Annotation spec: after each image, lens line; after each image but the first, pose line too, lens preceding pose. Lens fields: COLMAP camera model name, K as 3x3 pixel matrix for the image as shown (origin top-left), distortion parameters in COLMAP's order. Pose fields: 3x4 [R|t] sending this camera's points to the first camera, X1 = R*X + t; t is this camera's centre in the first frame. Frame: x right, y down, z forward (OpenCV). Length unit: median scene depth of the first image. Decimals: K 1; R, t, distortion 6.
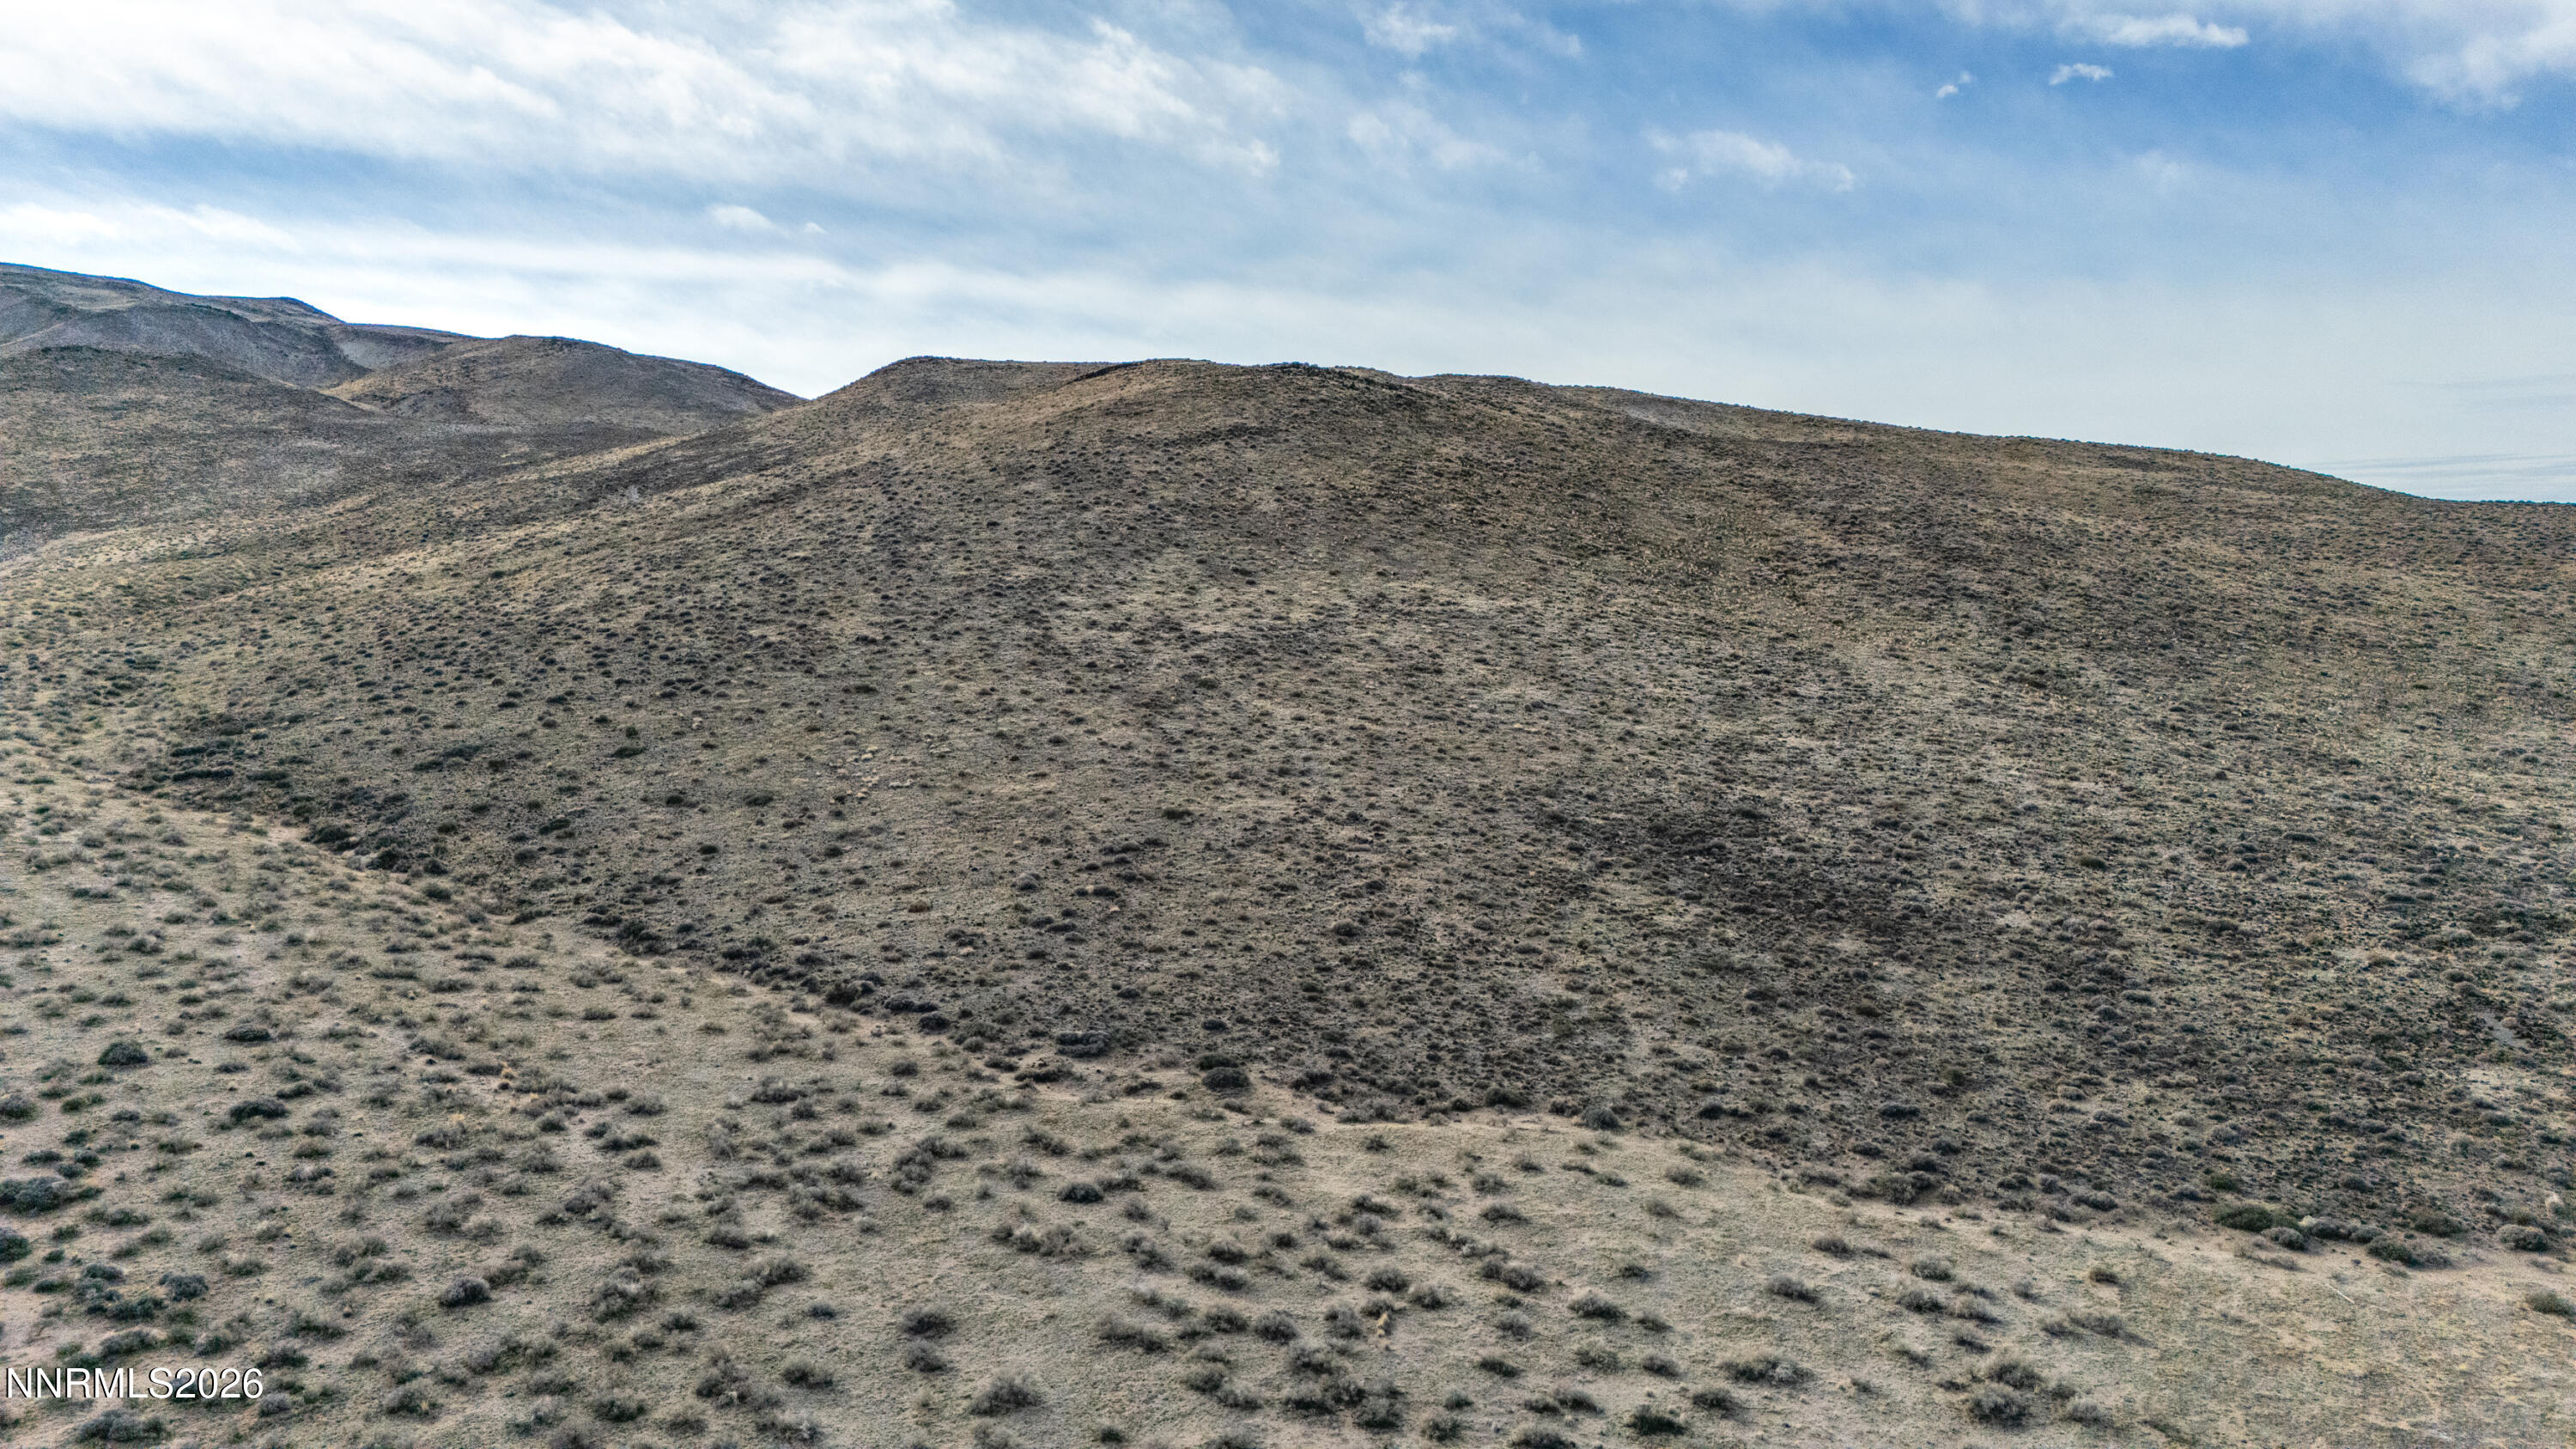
lens RADIAL K [[1902.2, 0, 1288.0], [0, 1902.2, 724.5], [0, 0, 1]] dist [0.111379, -0.112383]
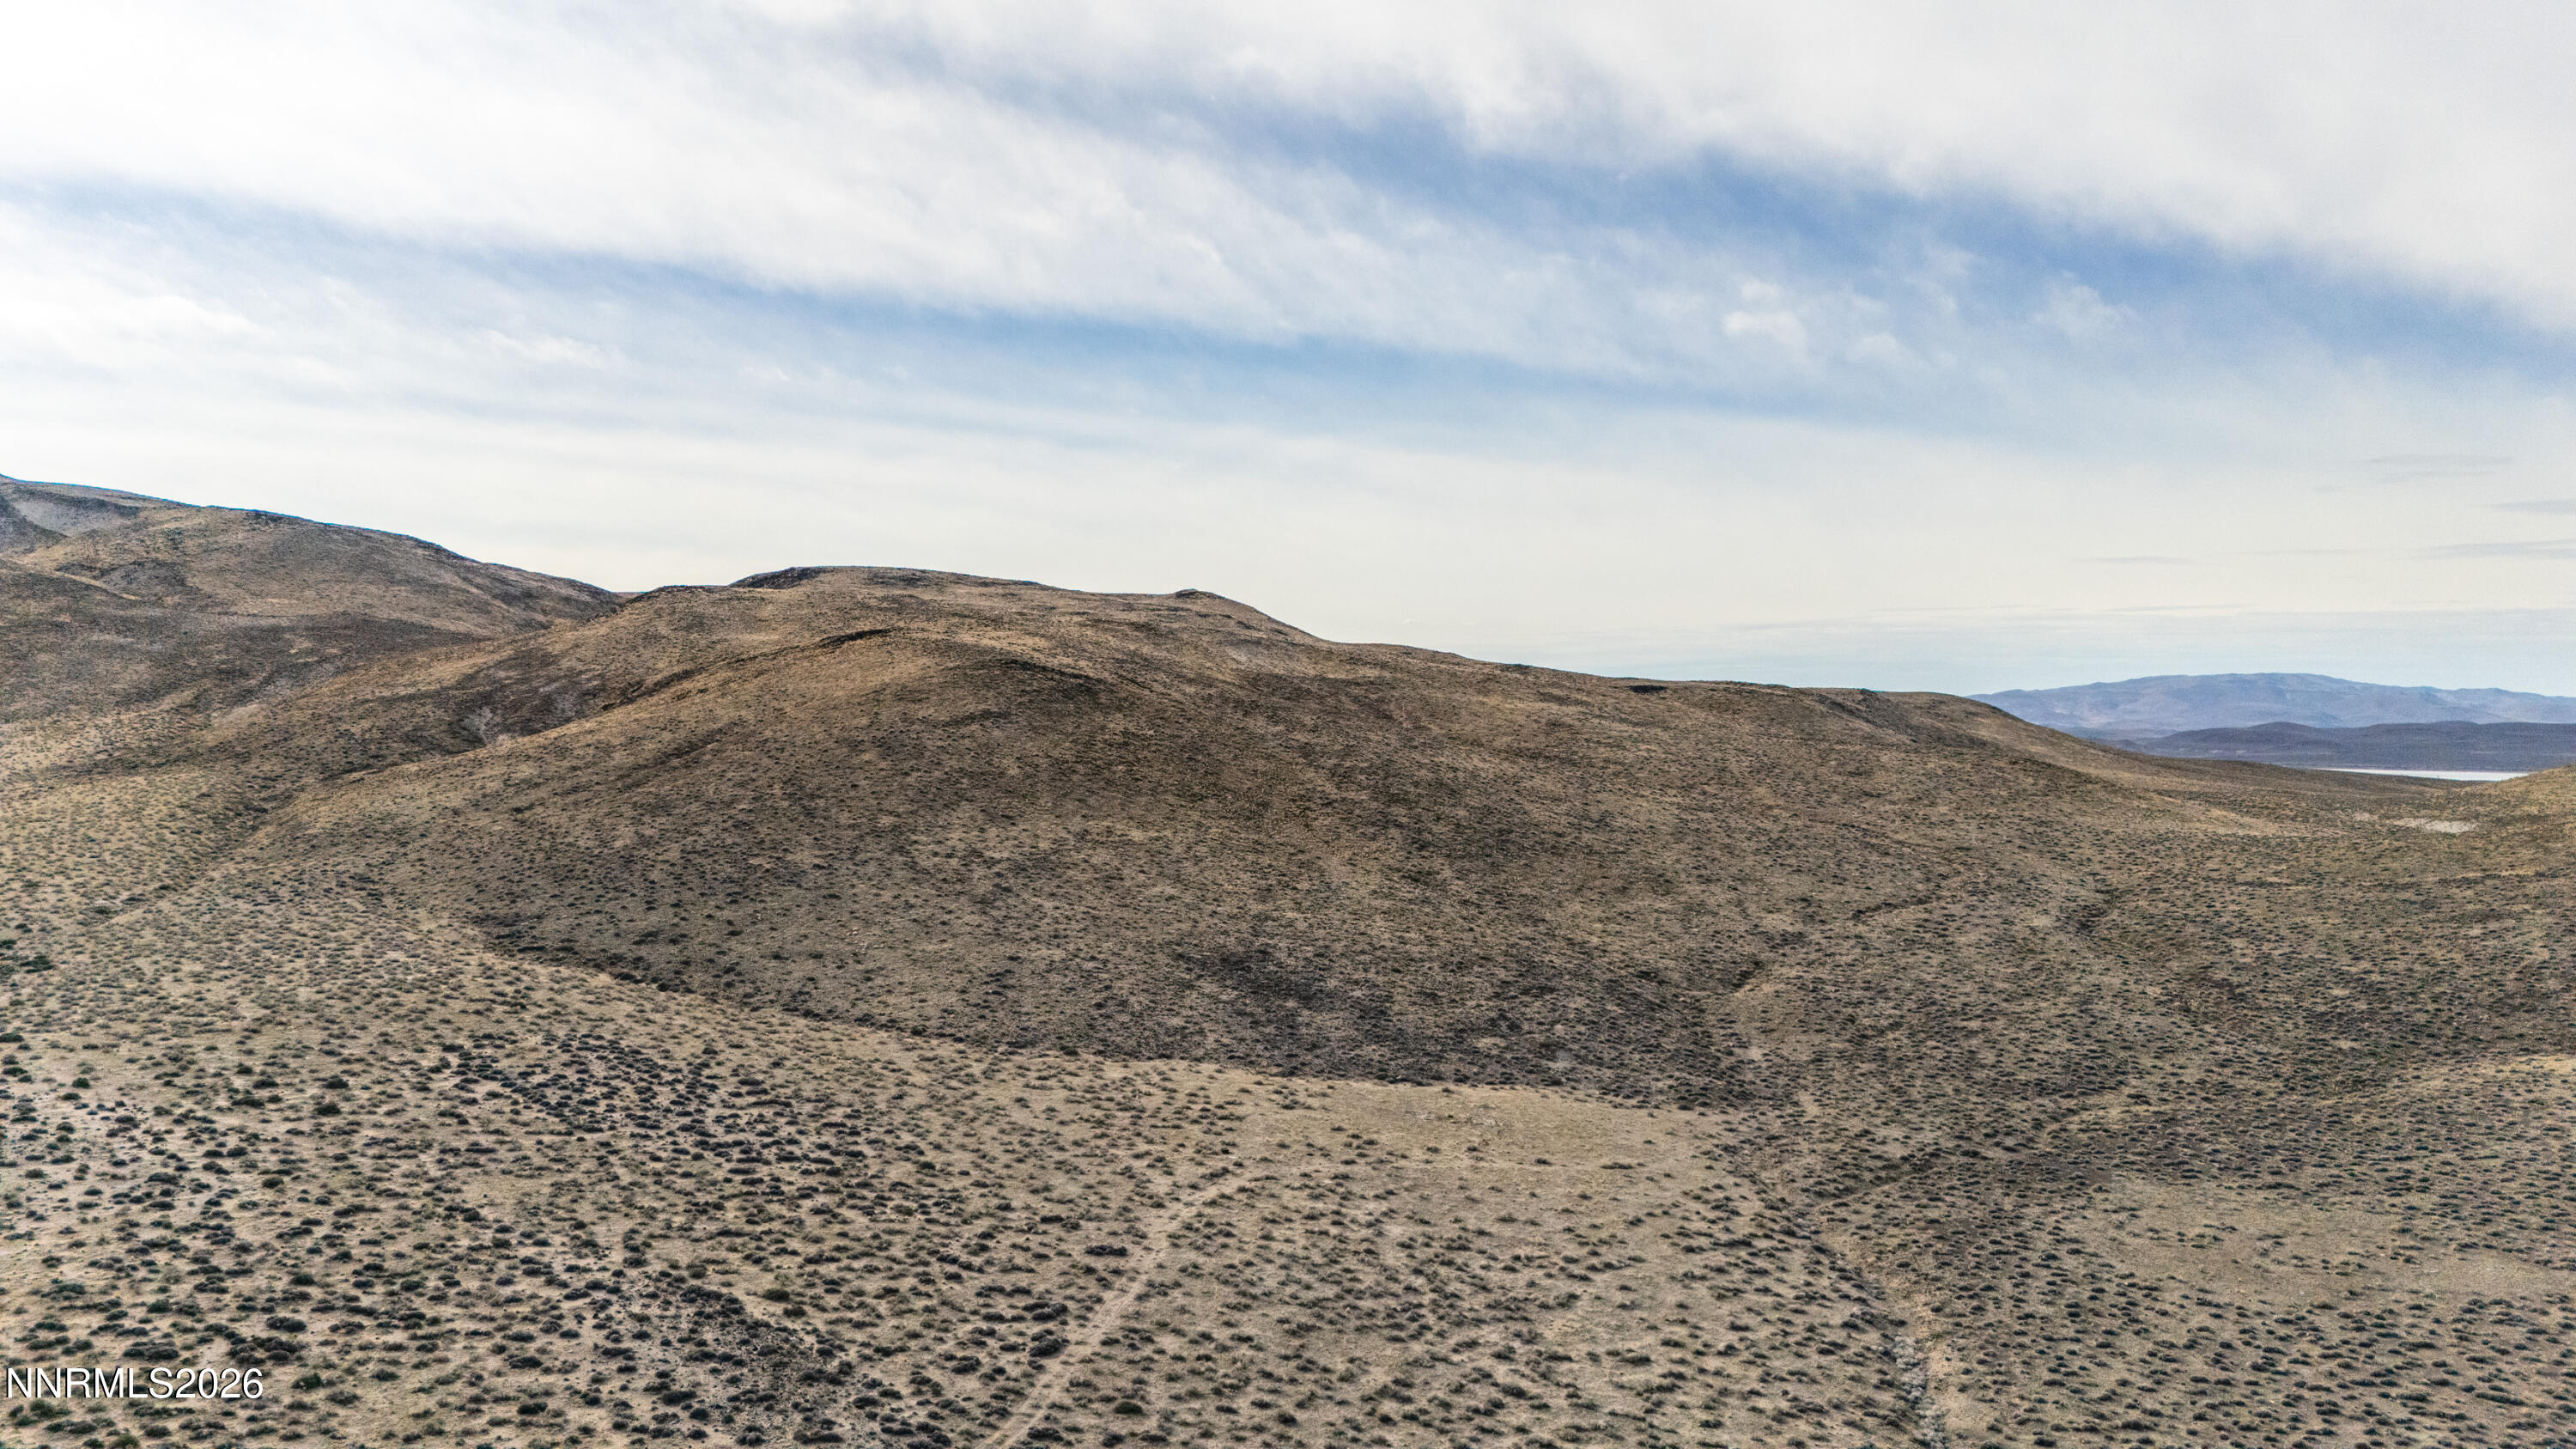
lens RADIAL K [[1899.2, 0, 1306.3], [0, 1899.2, 720.1], [0, 0, 1]] dist [0.074460, -0.053384]
pose [[0.978408, 0.004813, 0.206627, -0.133169], [0.007670, 0.998195, -0.059570, -0.069156], [-0.206541, 0.059869, 0.976605, -0.921362]]
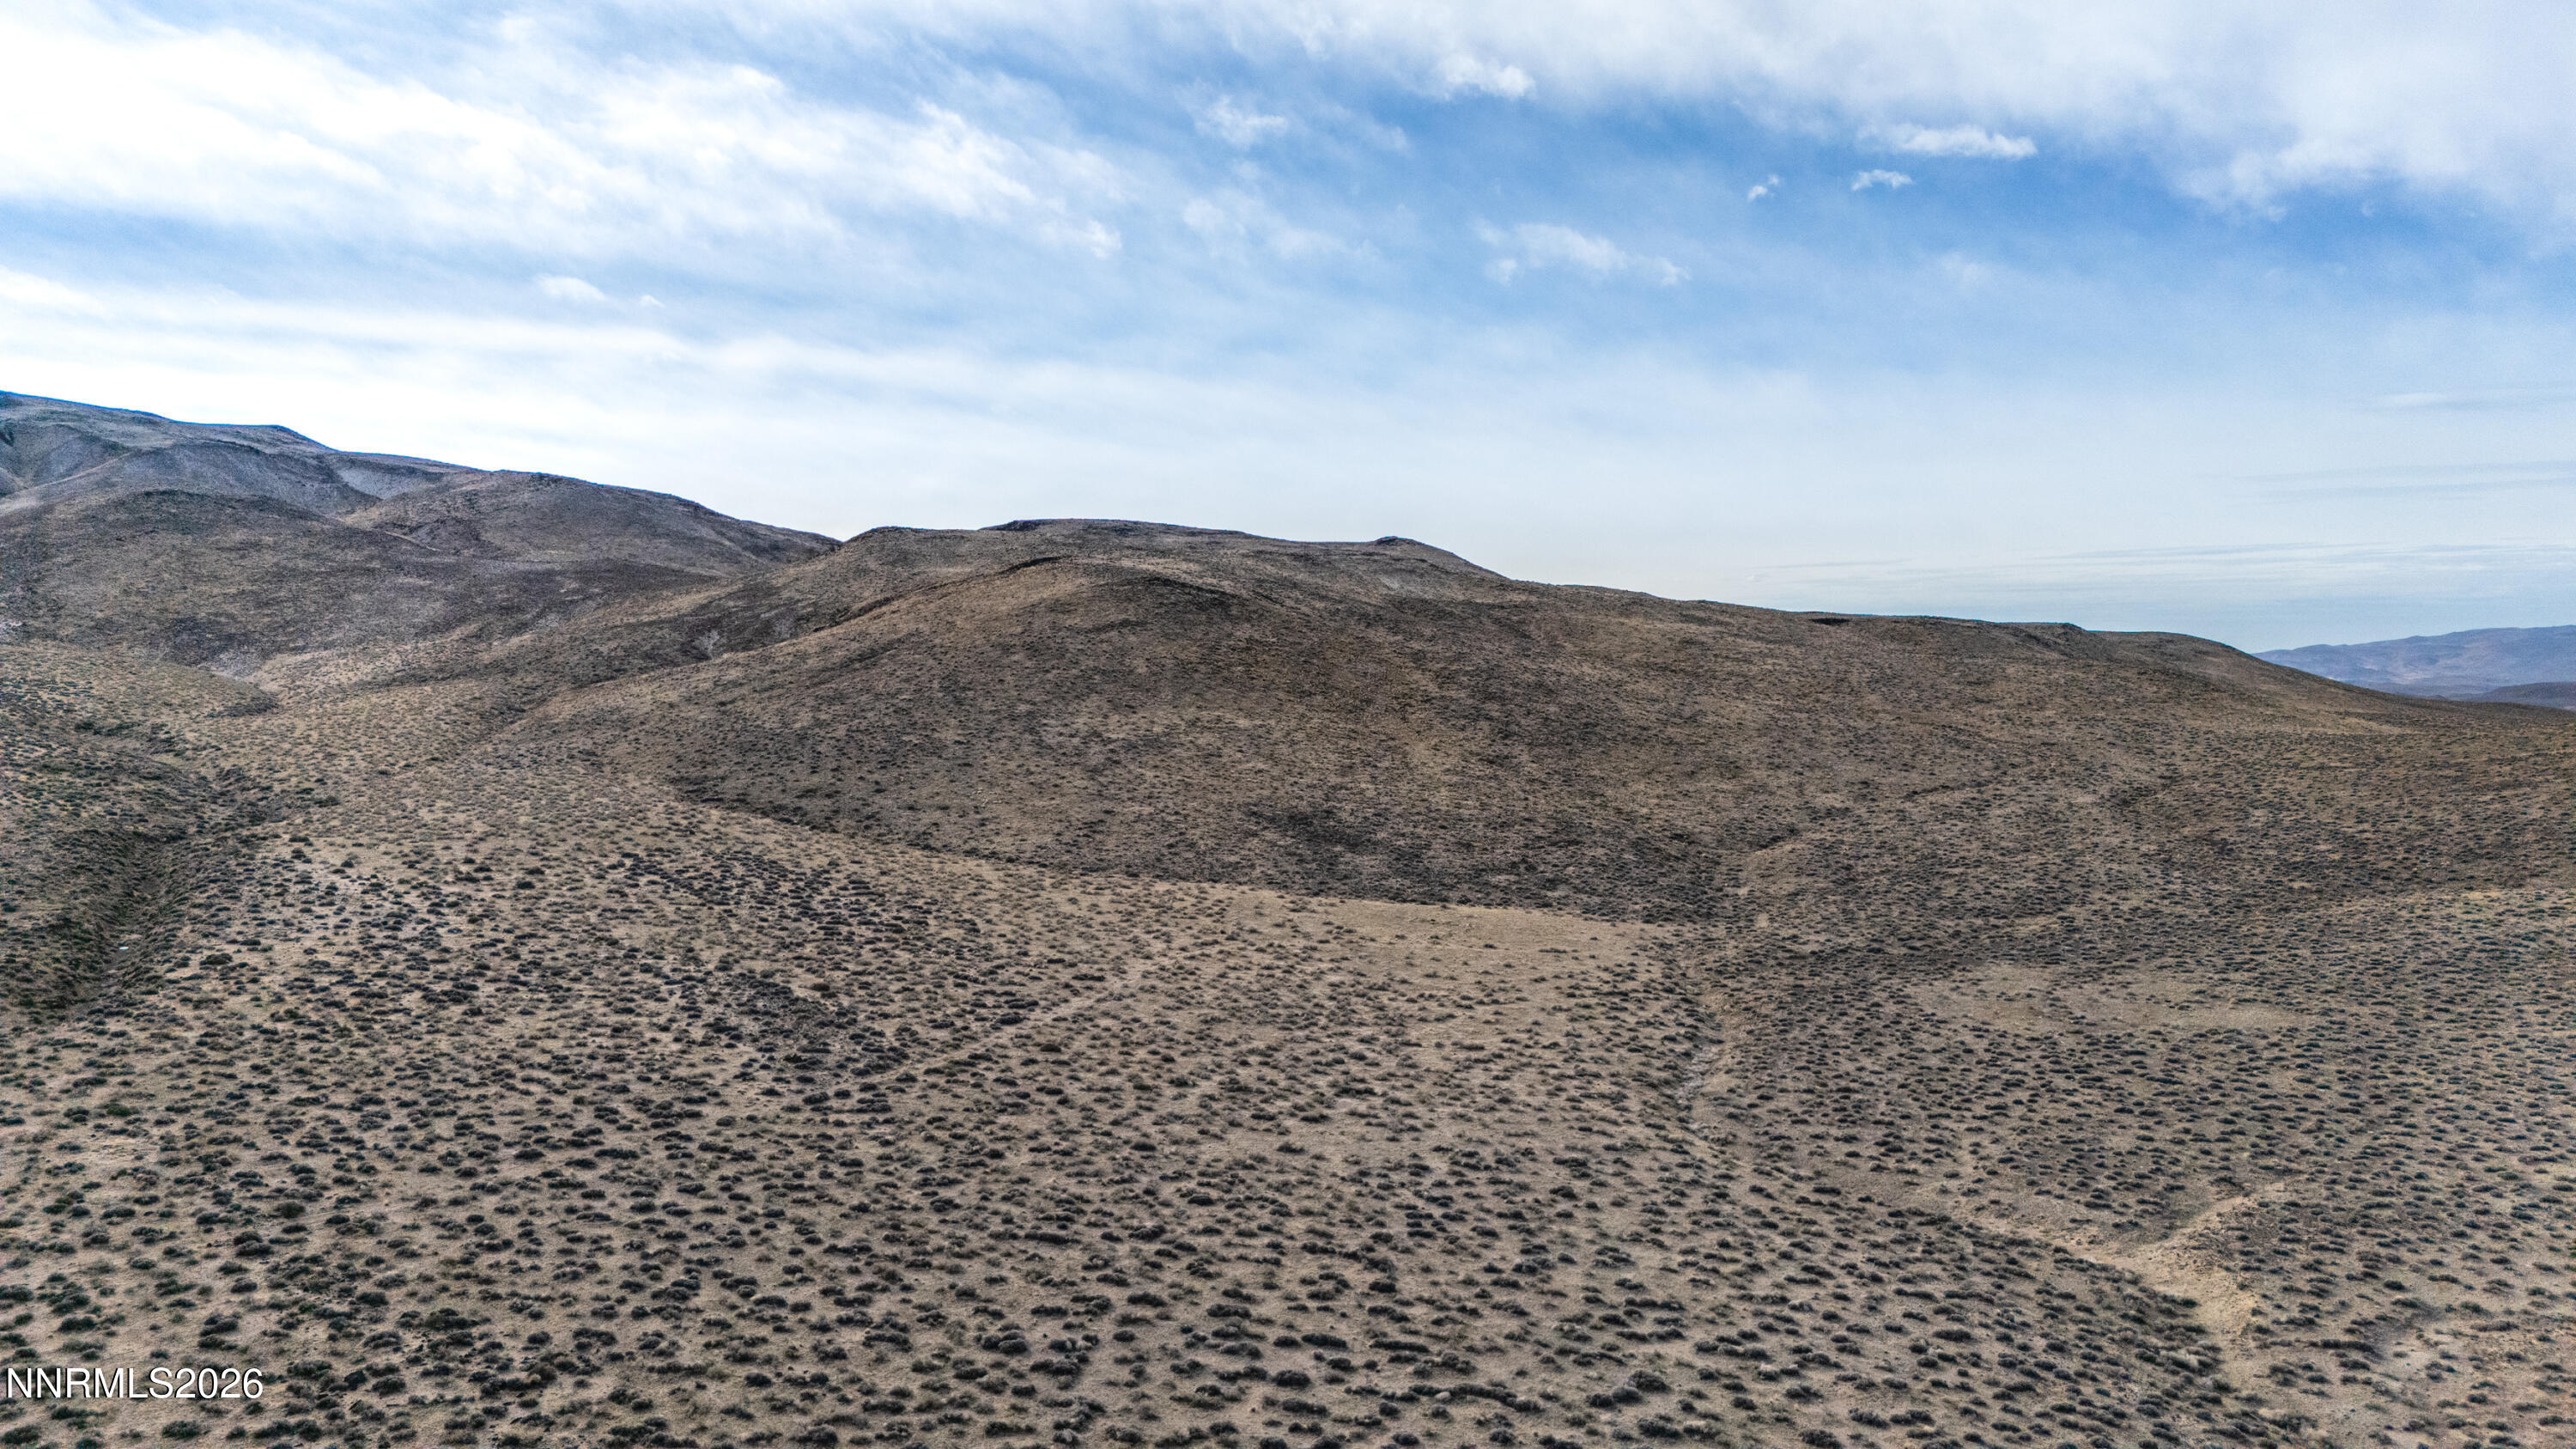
lens RADIAL K [[1902.2, 0, 1288.0], [0, 1902.2, 724.5], [0, 0, 1]] dist [0.111379, -0.112383]
pose [[0.997591, 0.000084, 0.069367, 0.004077], [0.002658, 0.999219, -0.039428, 0.022059], [-0.069317, 0.039517, 0.996812, -1.157683]]
